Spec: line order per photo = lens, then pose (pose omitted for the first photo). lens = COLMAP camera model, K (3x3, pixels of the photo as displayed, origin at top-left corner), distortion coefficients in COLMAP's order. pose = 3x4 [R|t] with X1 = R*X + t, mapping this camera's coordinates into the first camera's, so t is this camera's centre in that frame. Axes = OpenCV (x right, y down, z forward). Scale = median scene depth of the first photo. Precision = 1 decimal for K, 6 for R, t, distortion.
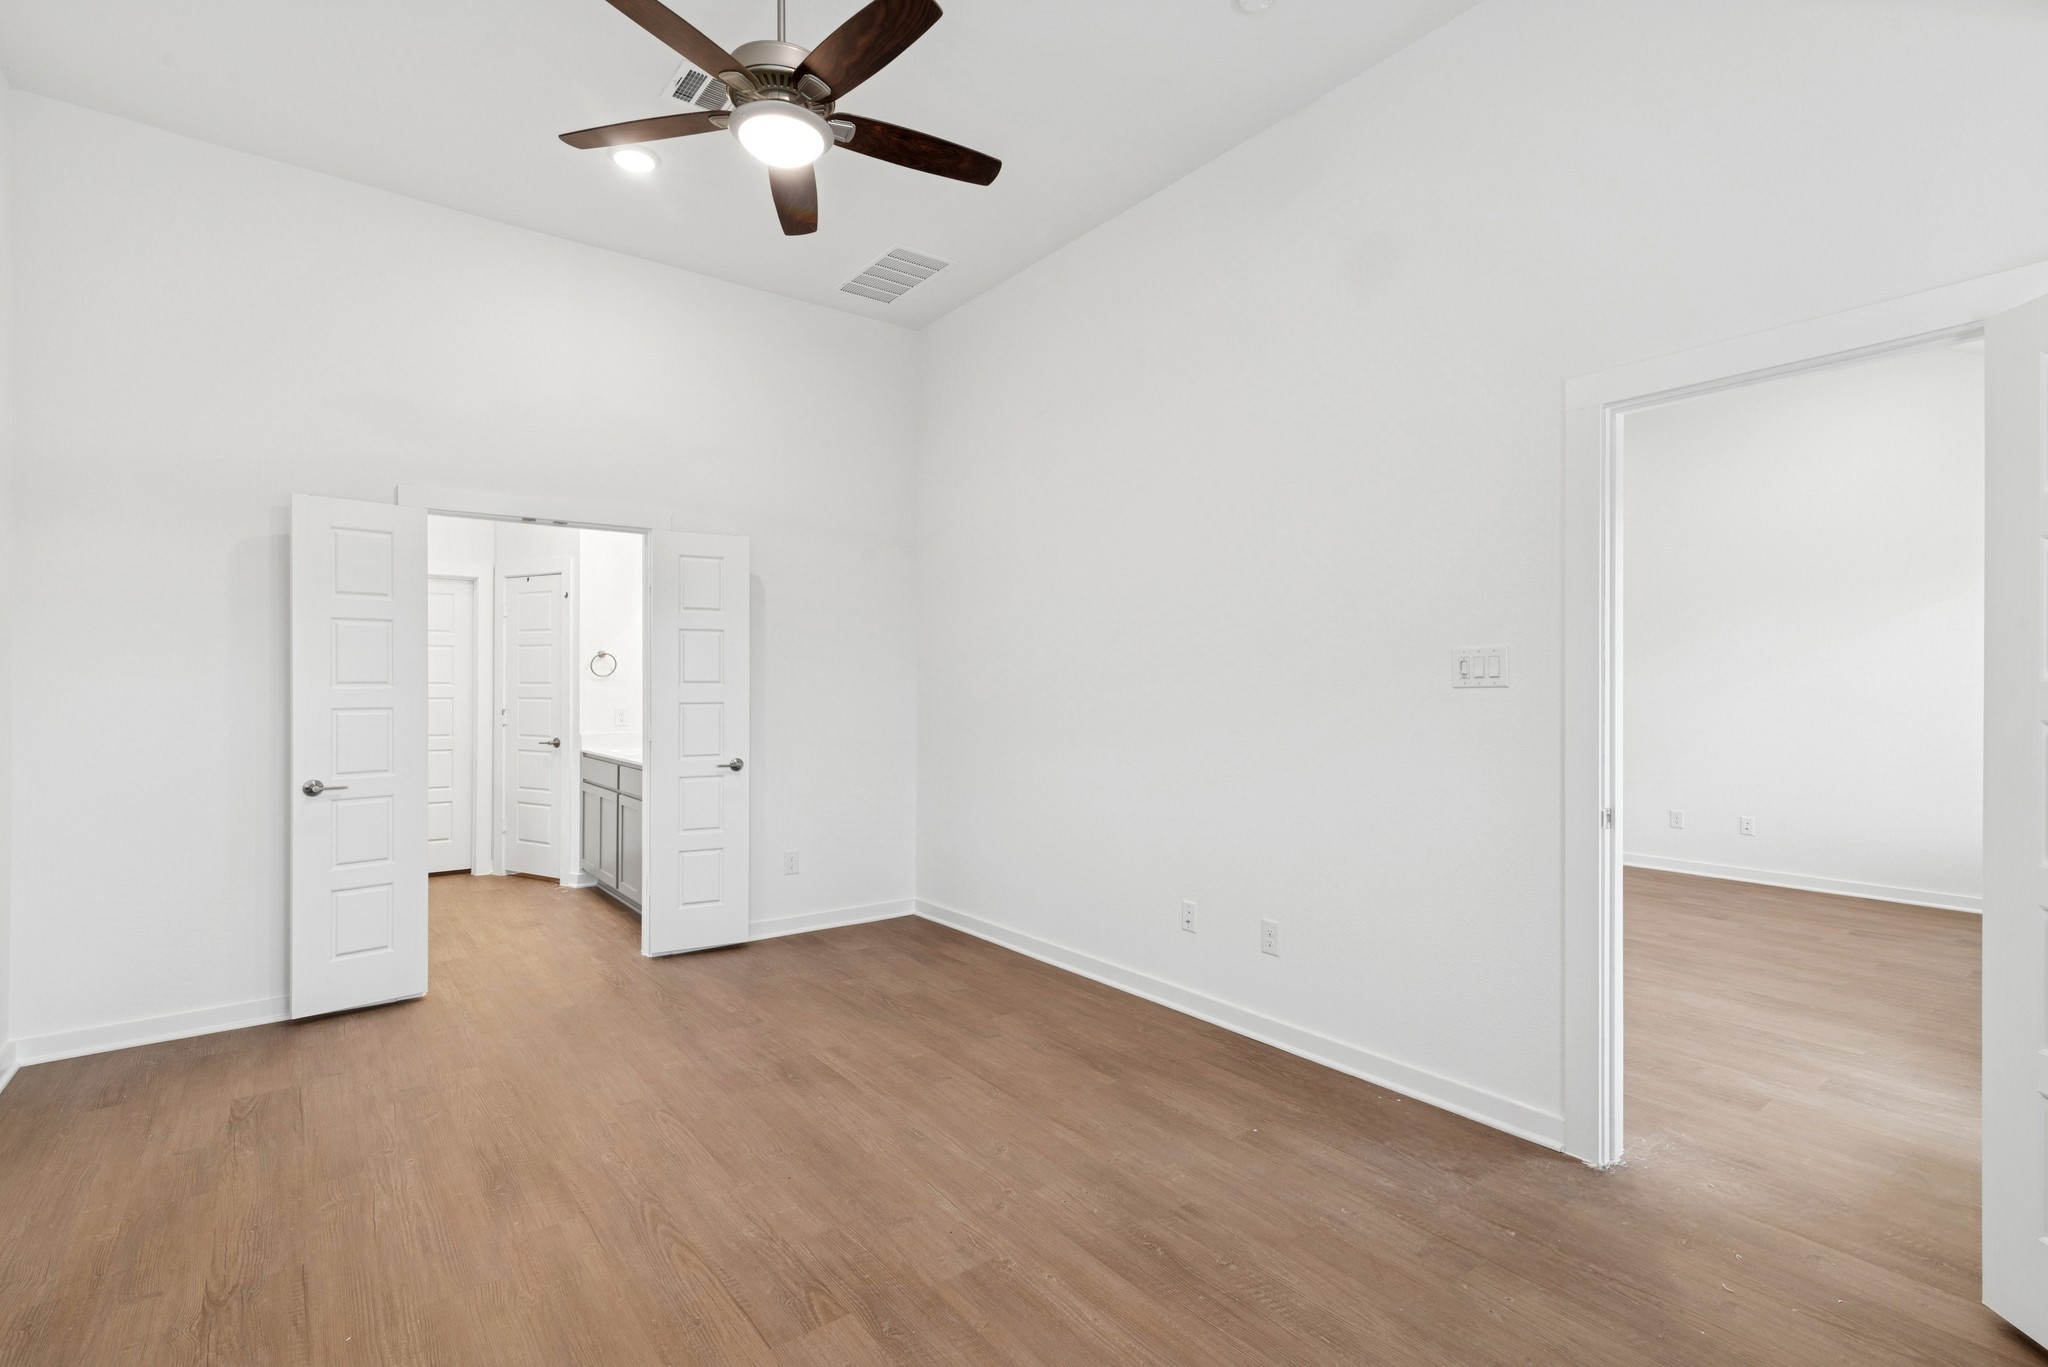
lens RADIAL K [[965.0, 0, 1012.5], [0, 965.0, 676.1], [0, 0, 1]] dist [0.022417, -0.000367]
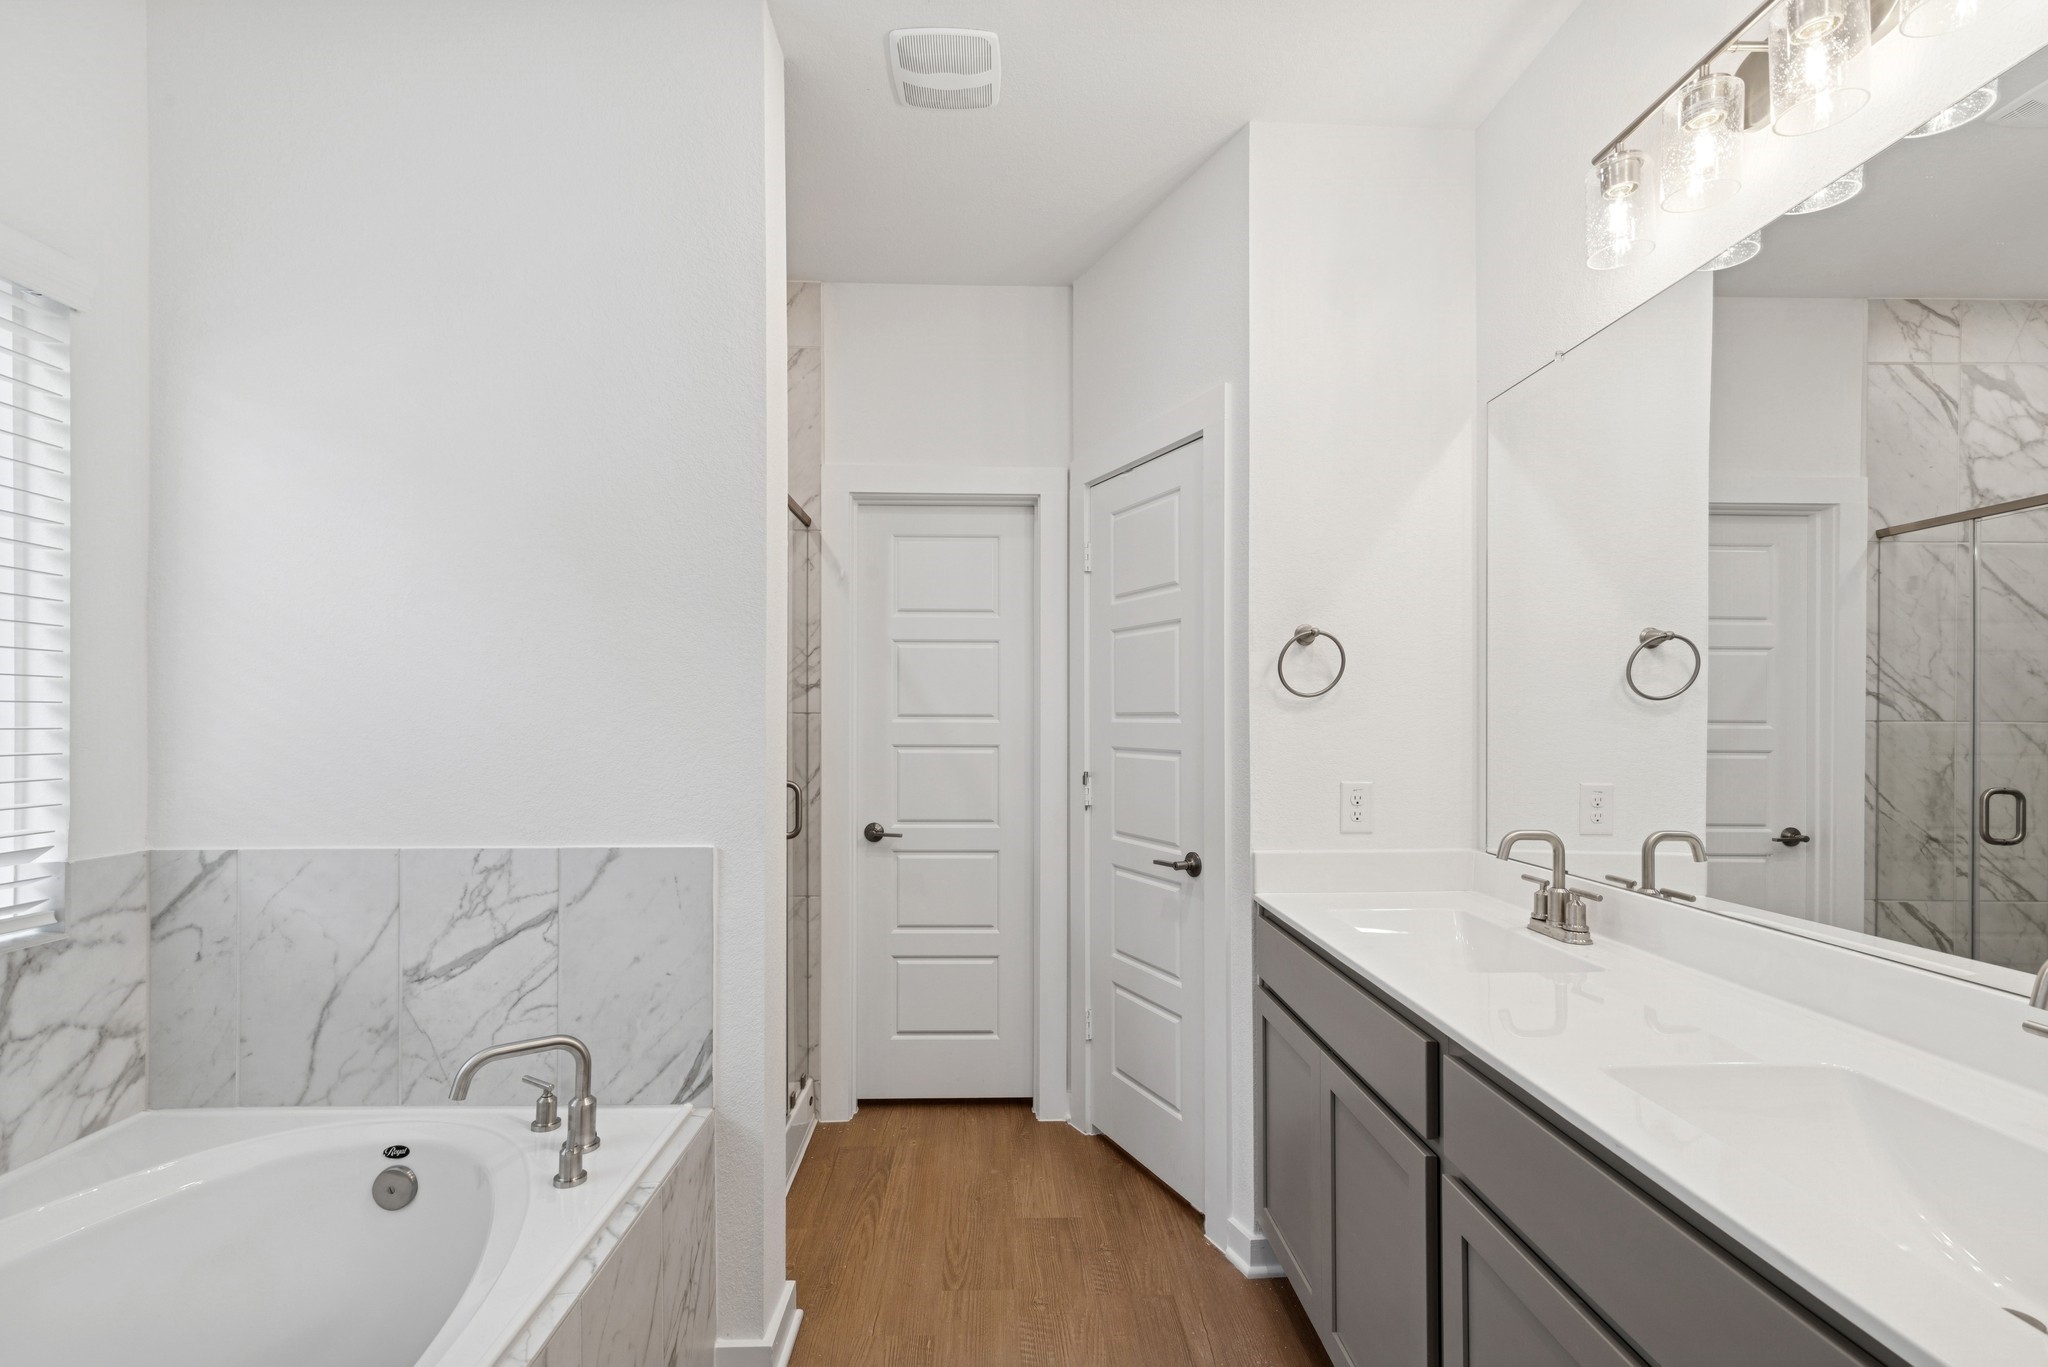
lens RADIAL K [[944.7, 0, 1016.9], [0, 944.7, 716.6], [0, 0, 1]] dist [0.021762, -0.001025]
pose [[0.820202, -0.001804, -0.572071, -0.306768], [0.006480, 0.999960, 0.006138, 0.005138], [0.572037, -0.008742, 0.820181, 0.640230]]
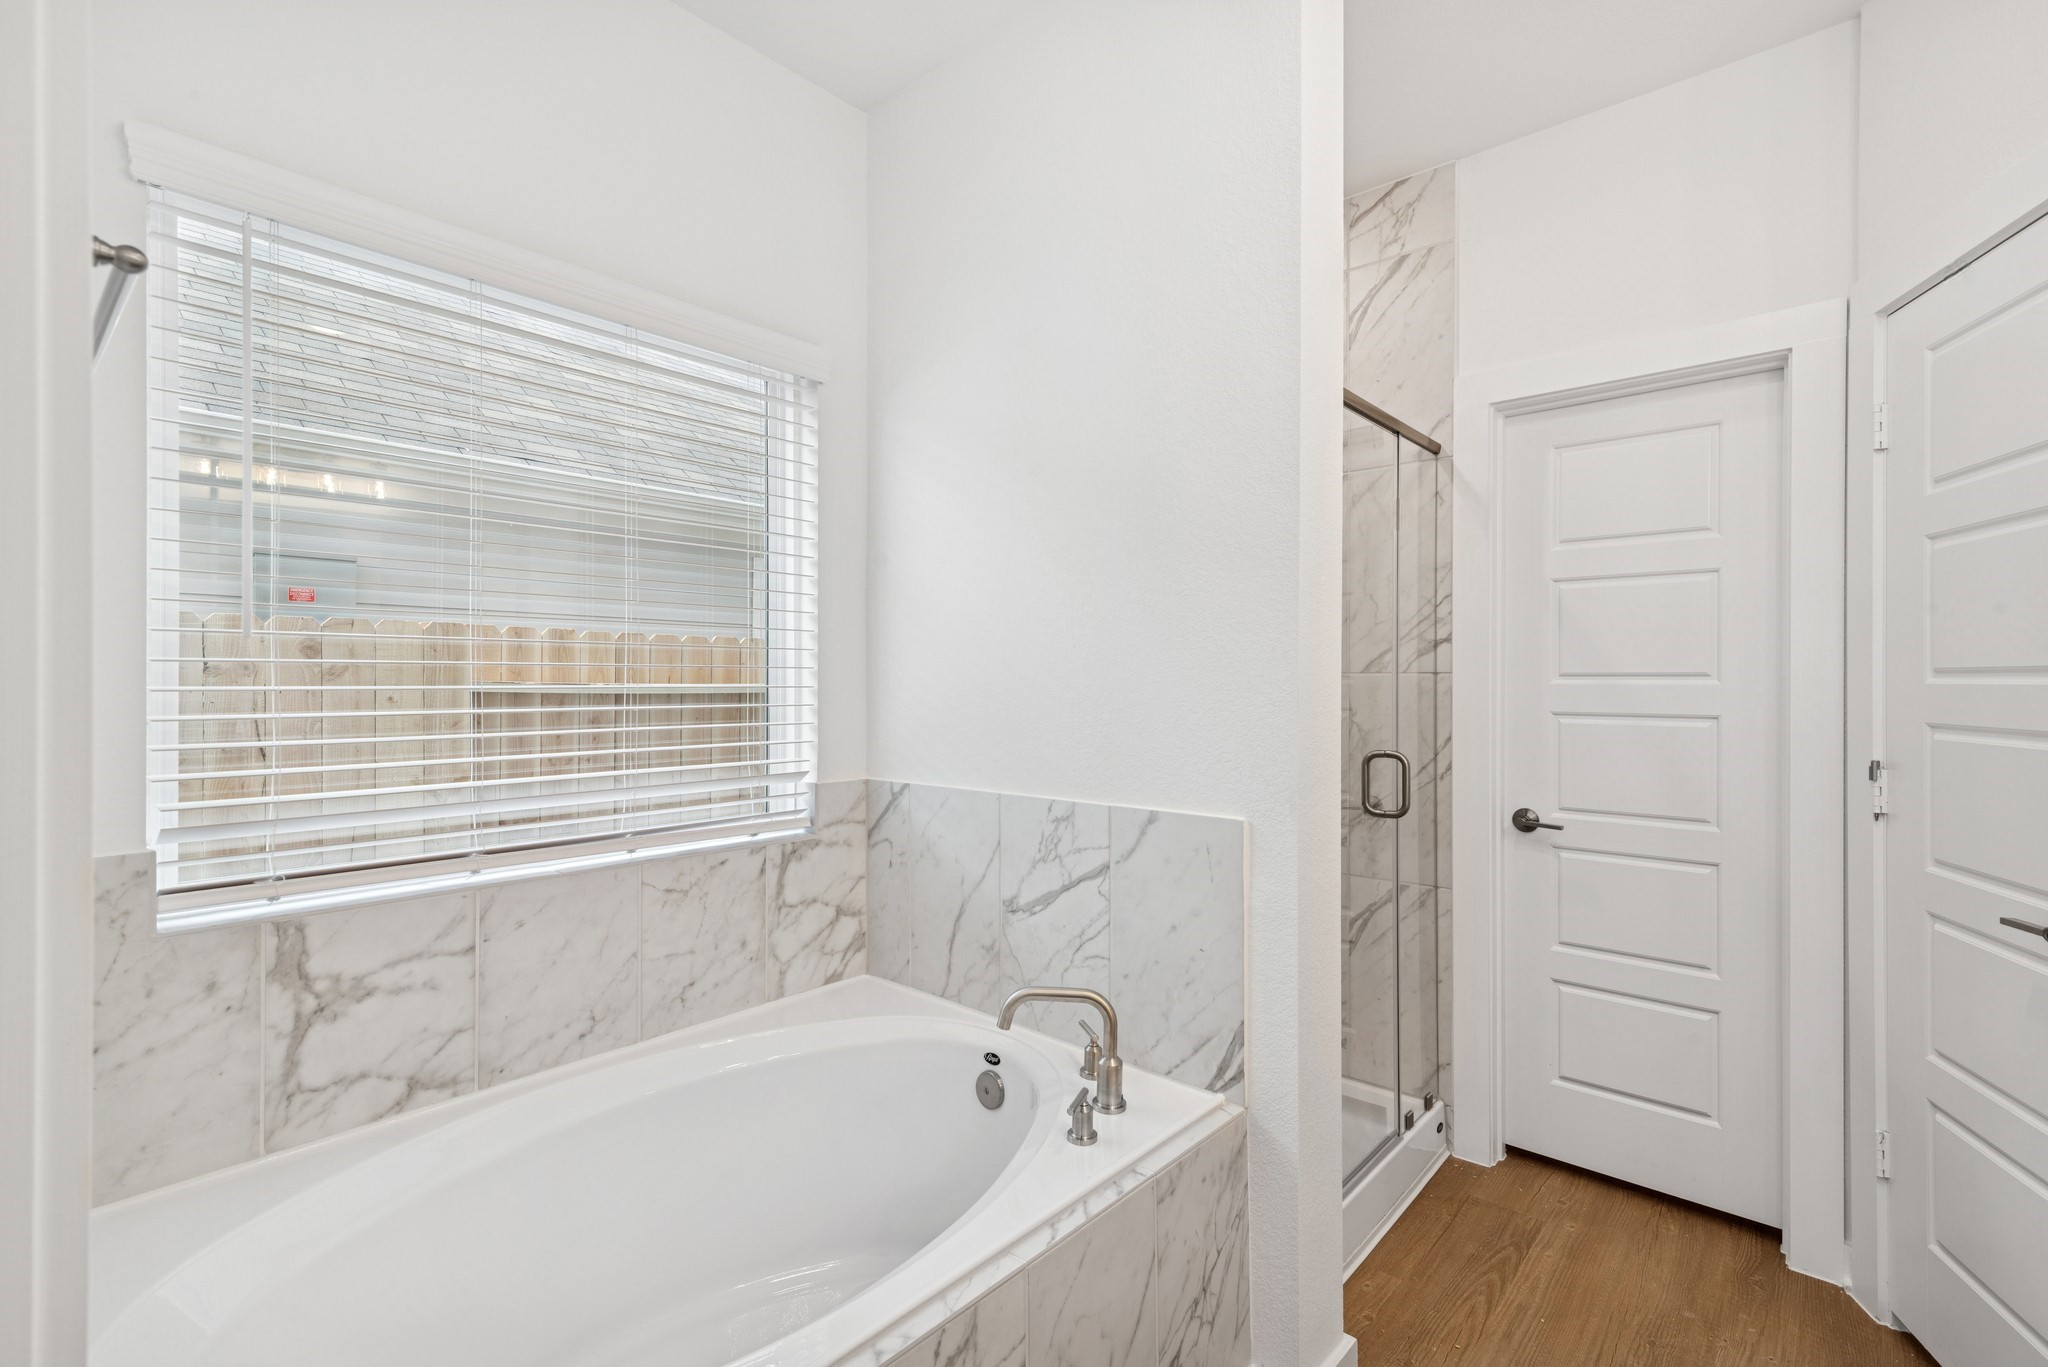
lens RADIAL K [[938.0, 0, 1024.0], [0, 938.0, 683.5], [0, 0, 1]] dist [0.018262, -0.001489]
pose [[0.209279, 0.001247, -0.977855, -0.306434], [0.011486, 0.999927, 0.003734, 0.006682], [0.977789, -0.012013, 0.209249, 0.714392]]
